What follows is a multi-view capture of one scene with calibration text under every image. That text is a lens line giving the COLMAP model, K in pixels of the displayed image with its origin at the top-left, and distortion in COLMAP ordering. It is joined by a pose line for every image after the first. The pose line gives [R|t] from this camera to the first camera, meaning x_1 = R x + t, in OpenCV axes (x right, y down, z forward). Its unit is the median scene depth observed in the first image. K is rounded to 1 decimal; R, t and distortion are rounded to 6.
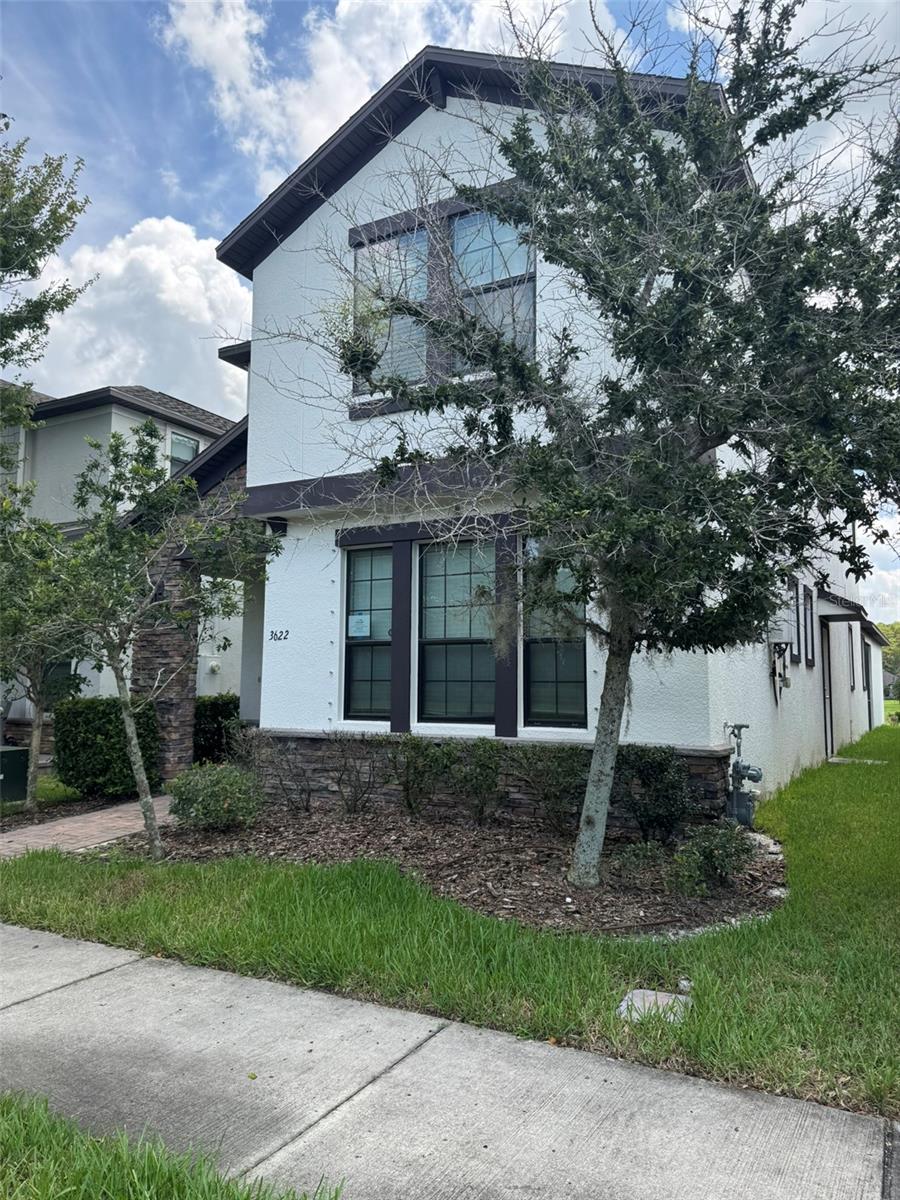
lens RADIAL K [[845.7, 0, 450.0], [0, 845.7, 600.0], [0, 0, 1]] dist [0.056538, -0.103754]
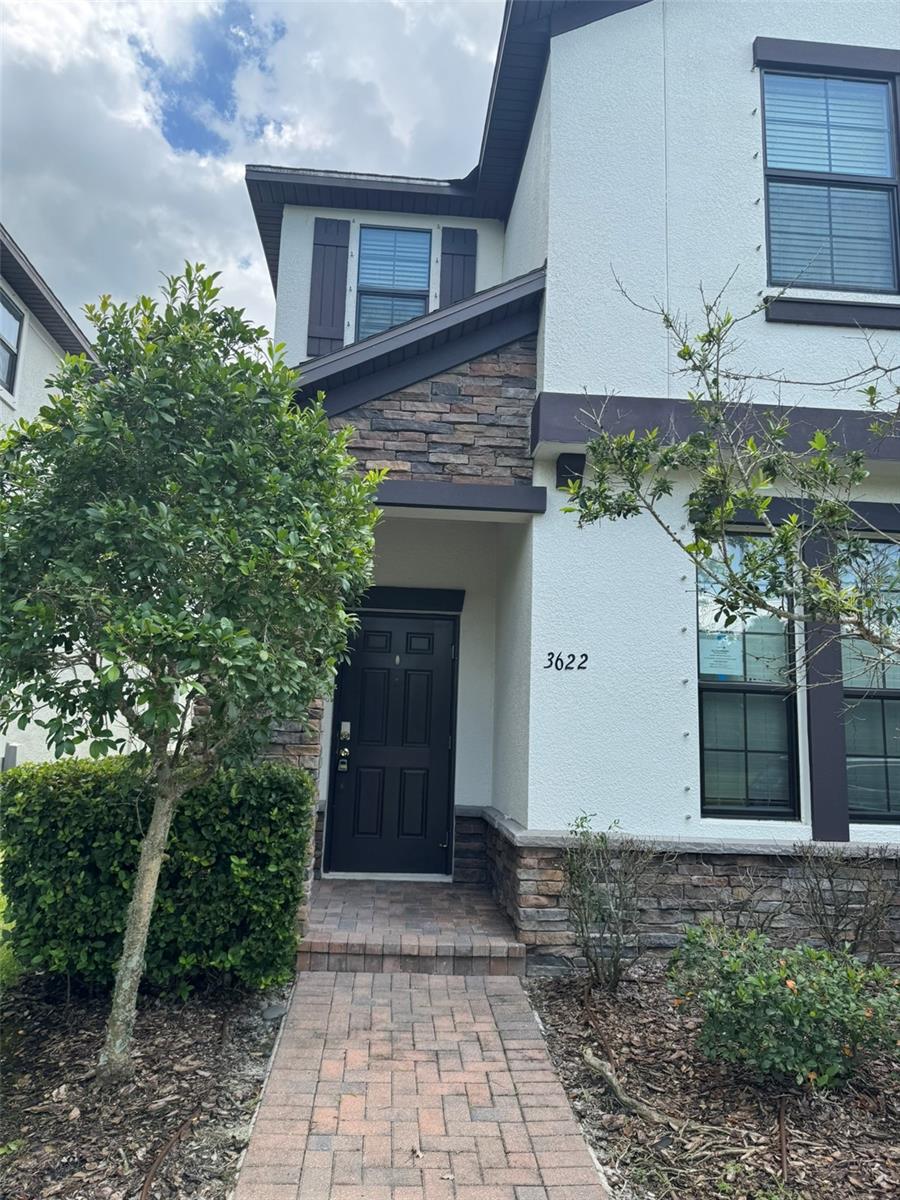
lens RADIAL K [[845.7, 0, 450.0], [0, 845.7, 600.0], [0, 0, 1]] dist [0.056538, -0.103754]
pose [[0.852453, 0.121457, 0.508499, -0.584131], [-0.088839, 0.992147, -0.088049, 0.060256], [-0.515200, 0.029883, 0.856549, 0.586101]]
